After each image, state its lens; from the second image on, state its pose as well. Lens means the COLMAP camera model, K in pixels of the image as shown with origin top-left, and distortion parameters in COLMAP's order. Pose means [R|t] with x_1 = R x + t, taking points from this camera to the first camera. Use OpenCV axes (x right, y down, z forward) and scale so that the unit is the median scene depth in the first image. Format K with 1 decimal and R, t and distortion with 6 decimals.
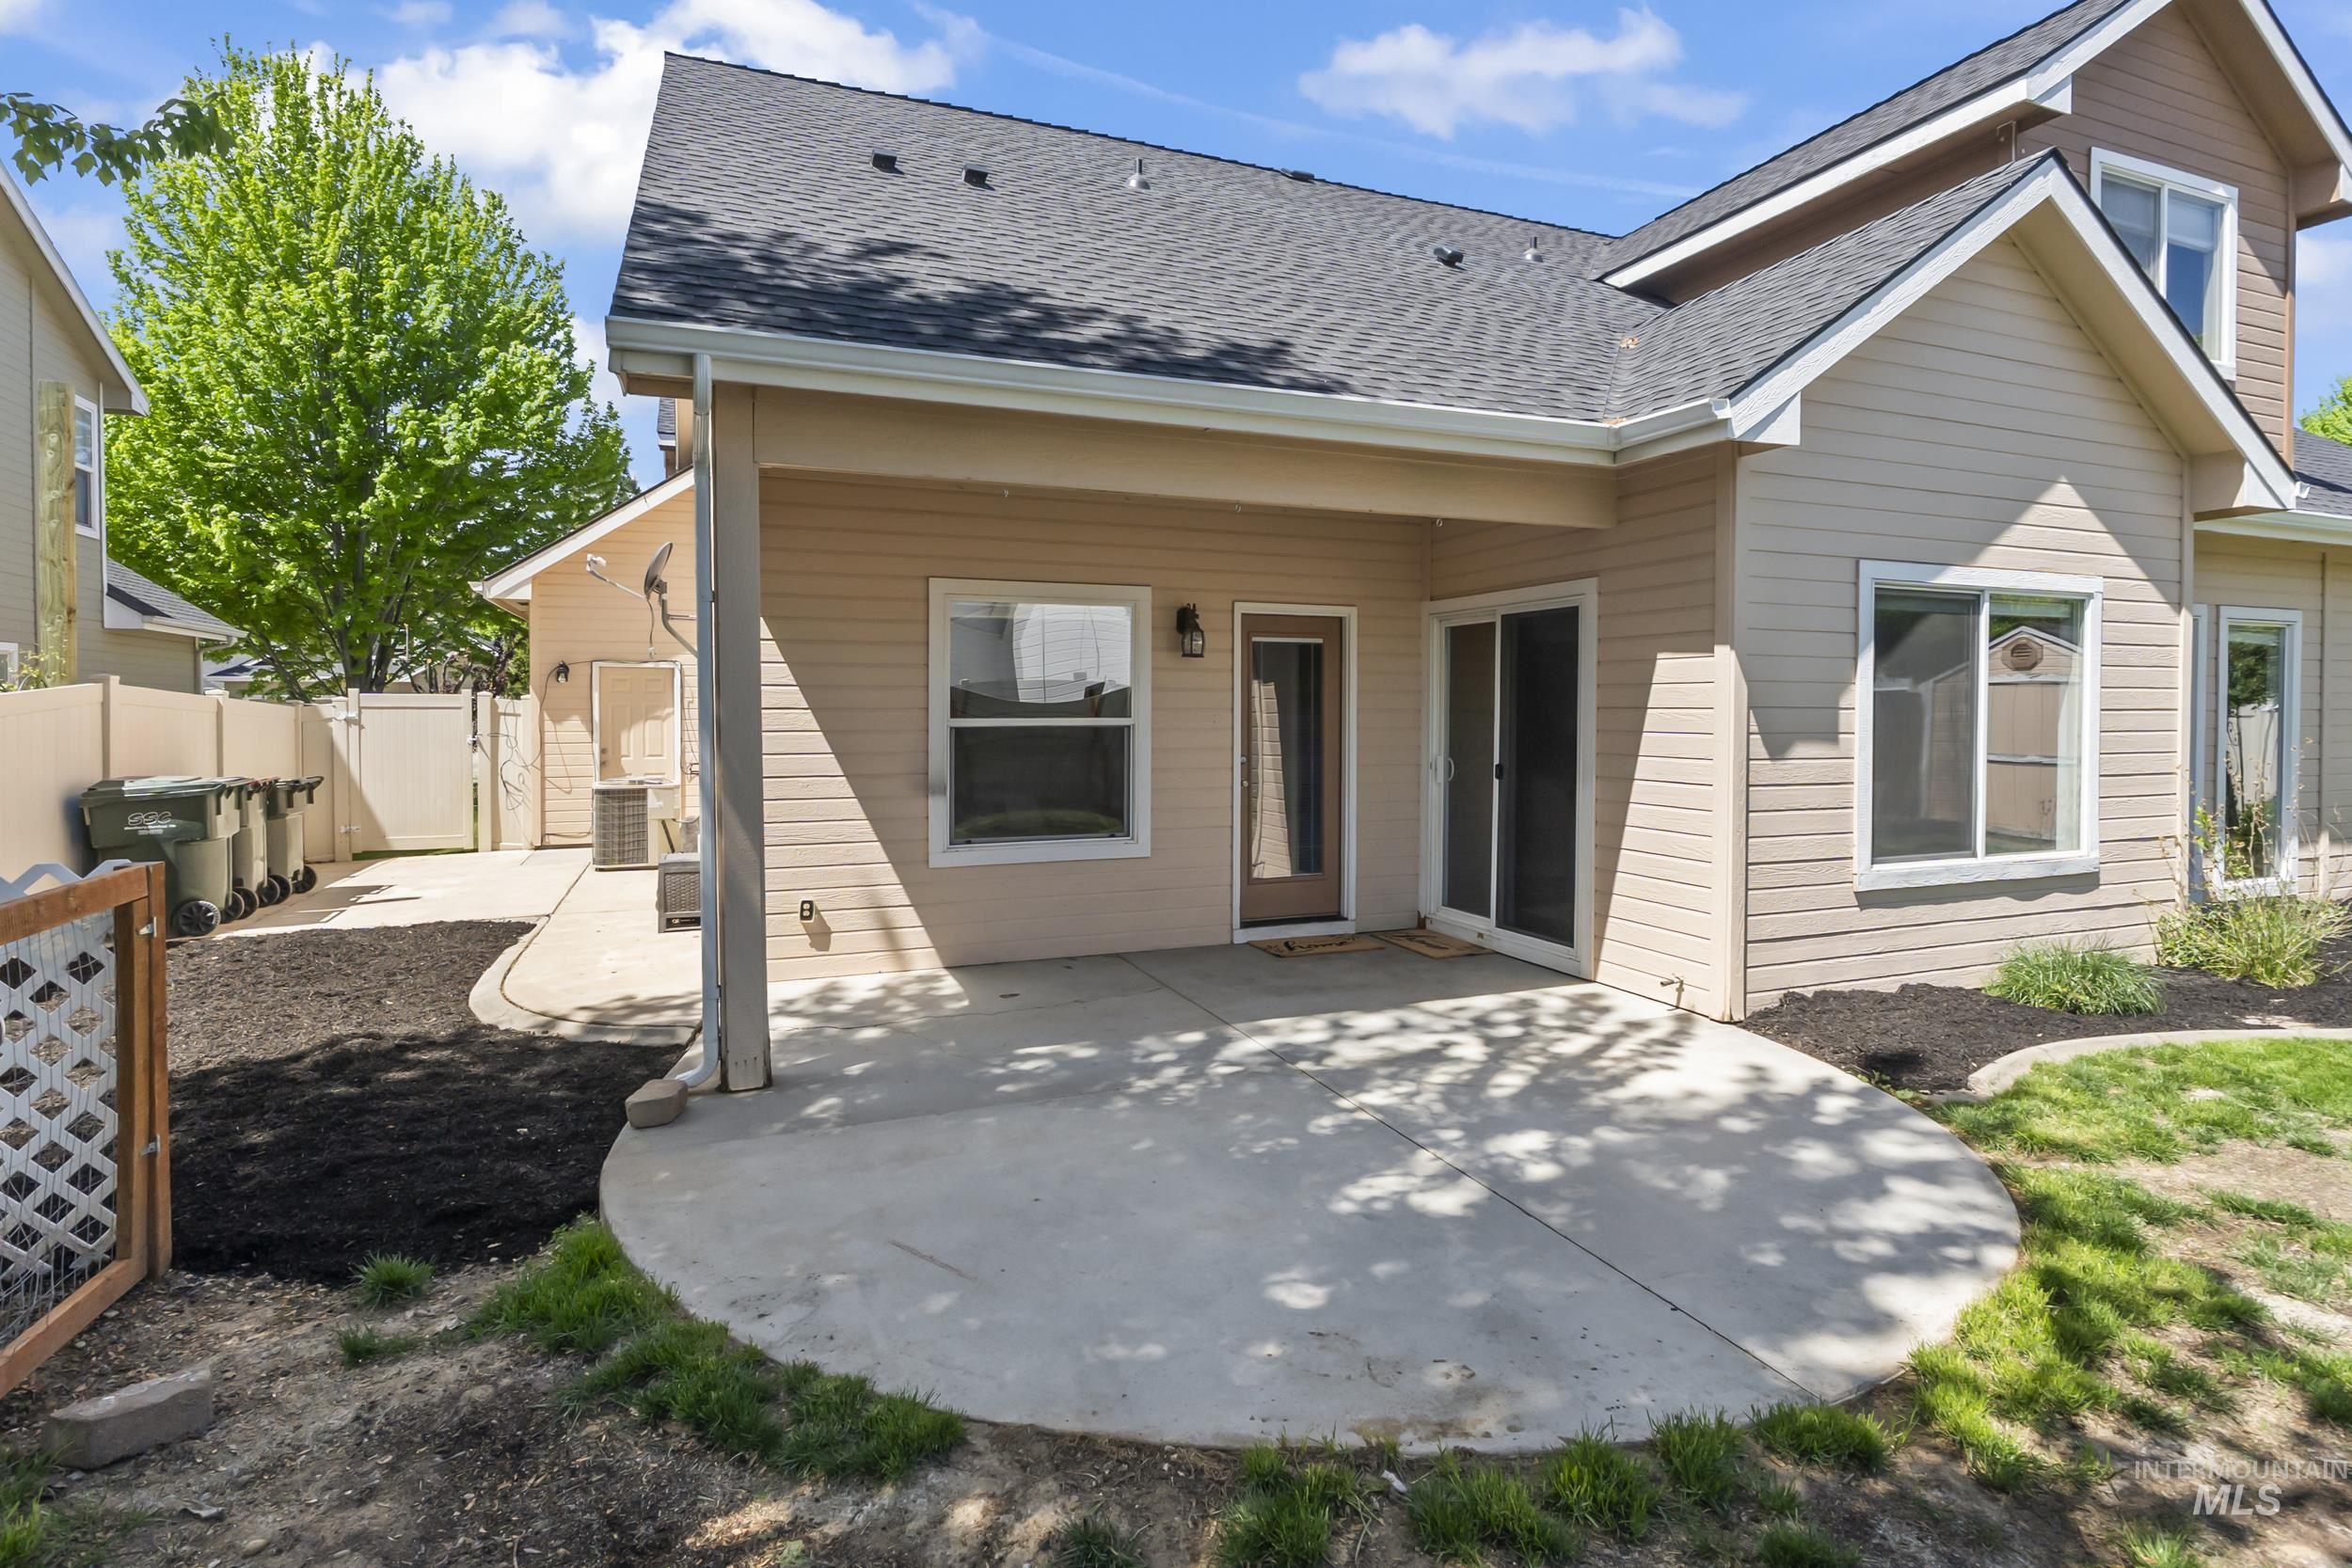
lens RADIAL K [[1167.5, 0, 1168.0], [0, 1167.5, 734.8], [0, 0, 1]] dist [-0.000852, -0.001989]
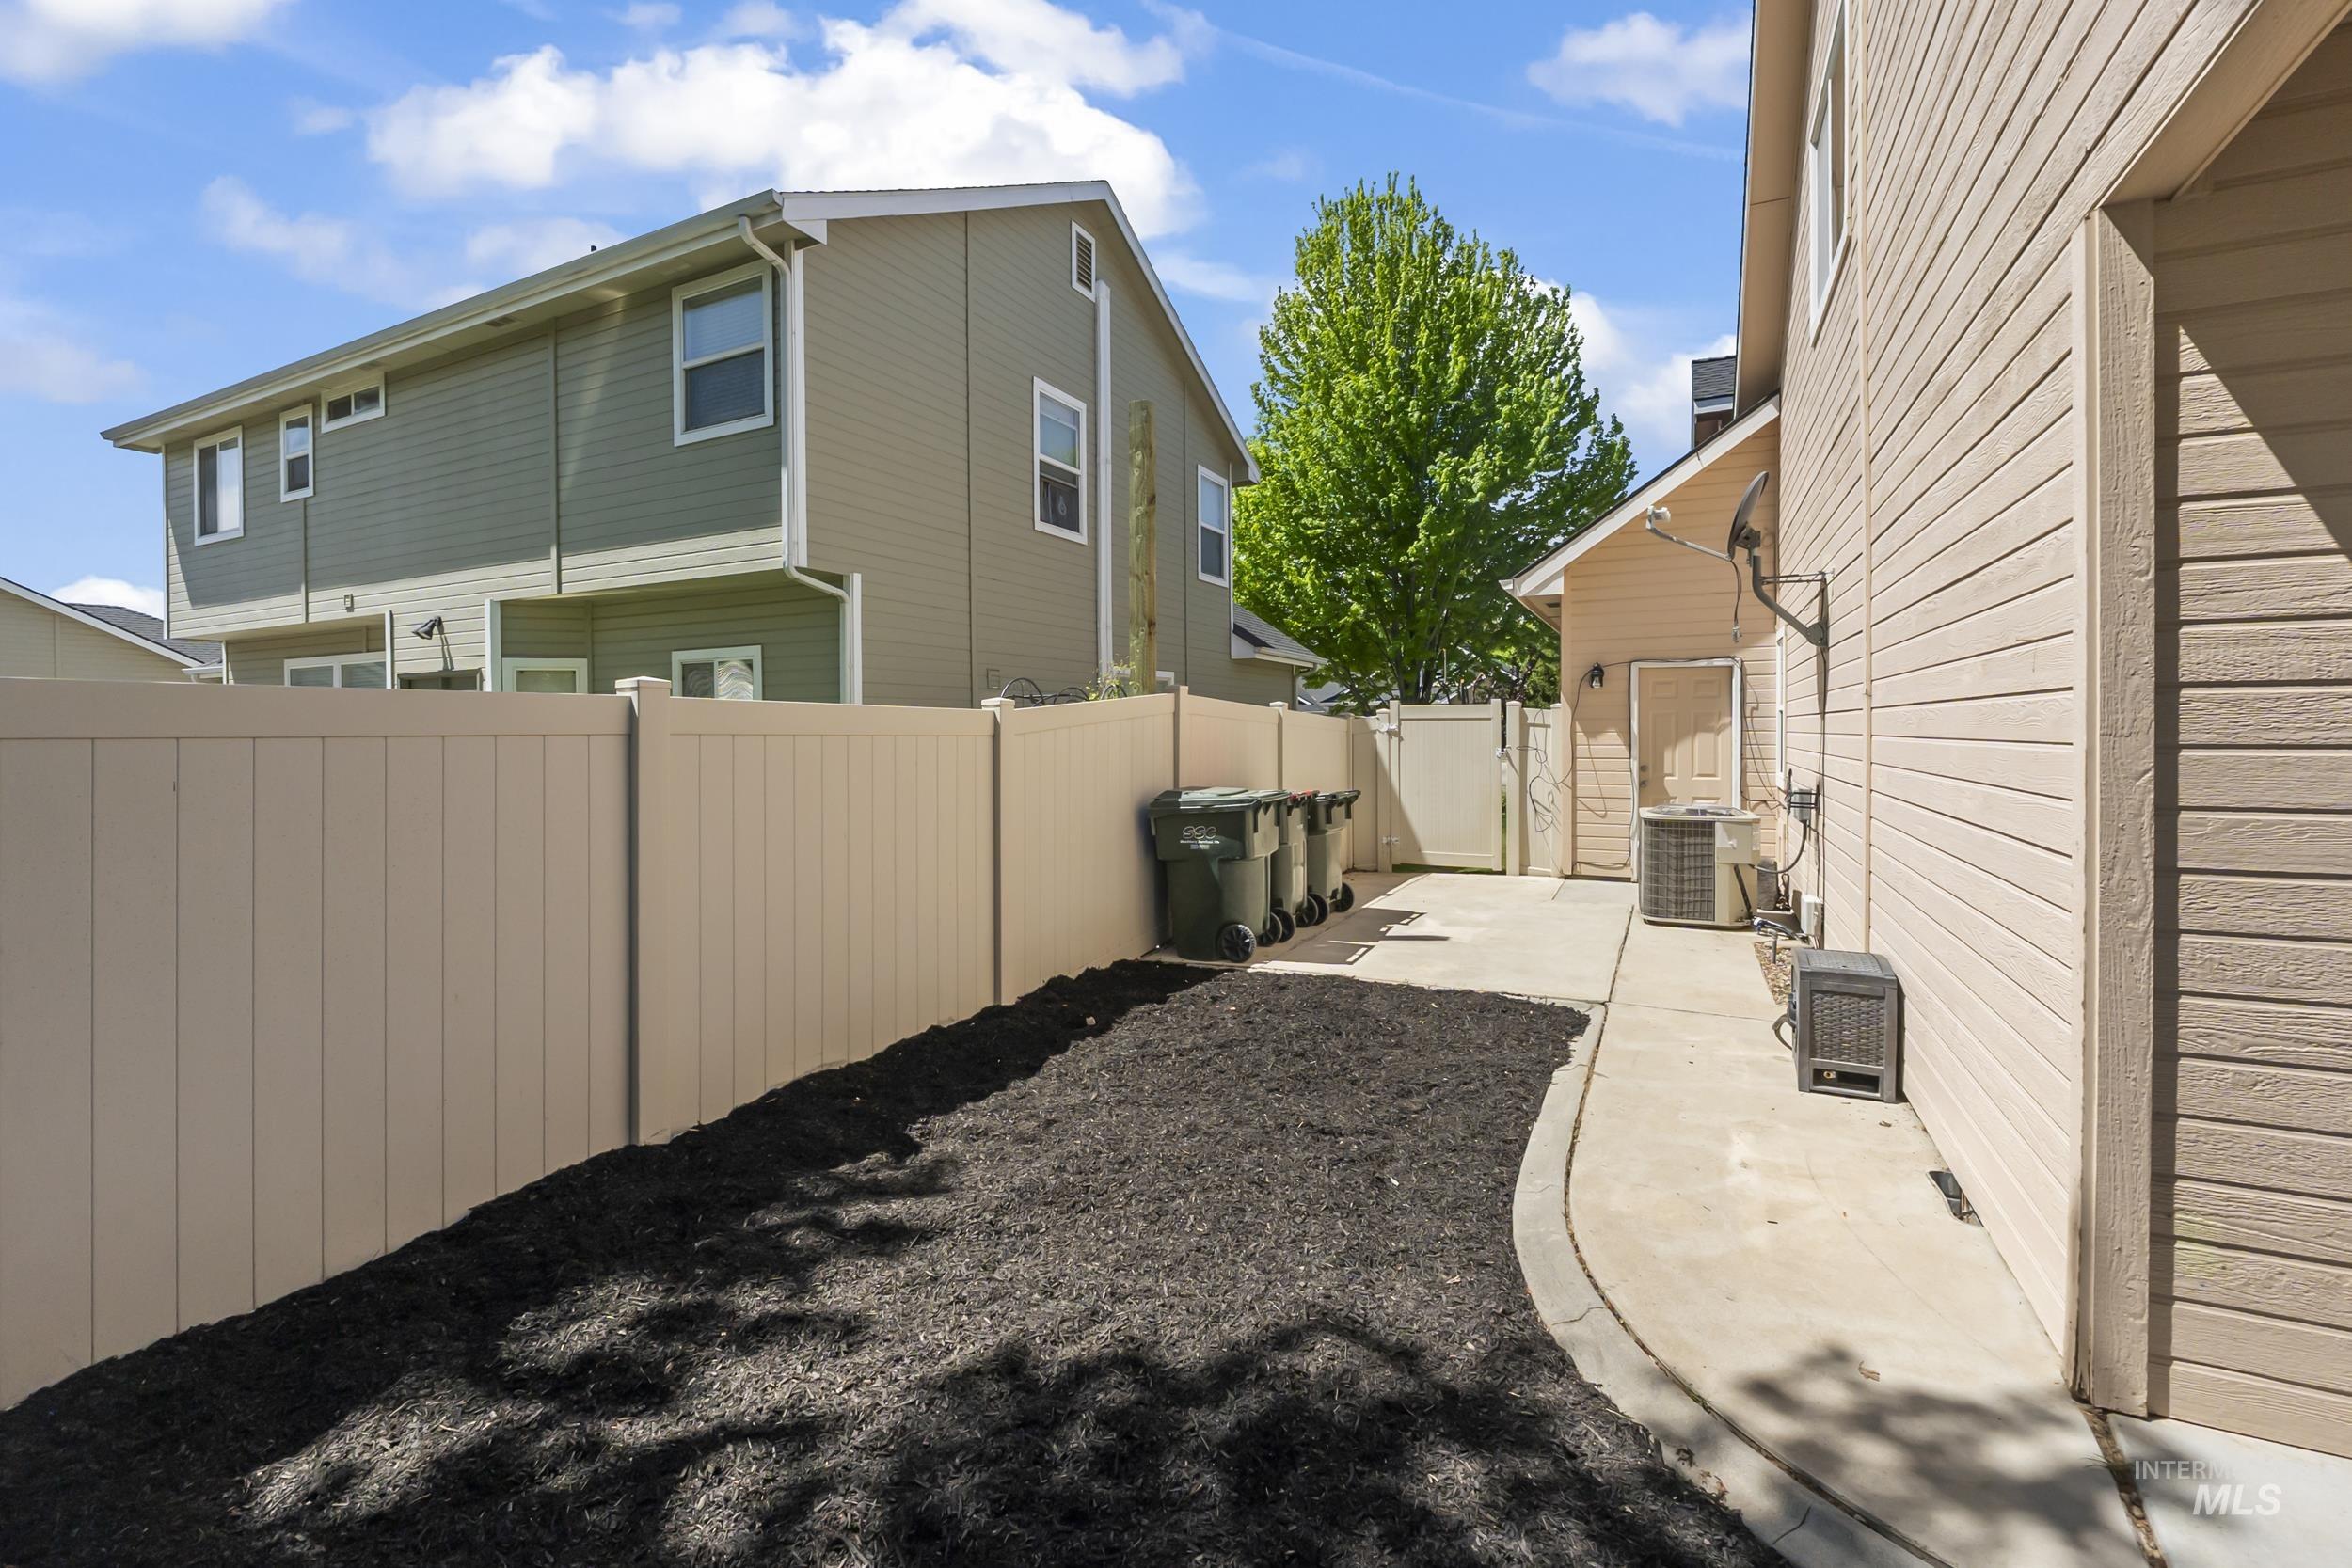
lens RADIAL K [[1001.8, 0, 1164.7], [0, 1001.8, 722.9], [0, 0, 1]] dist [-0.000658, 0.000015]
pose [[0.657175, -0.009372, -0.753680, -0.174231], [-0.009913, 0.999729, -0.021075, -0.000361], [0.753673, 0.021322, 0.656904, 0.279425]]
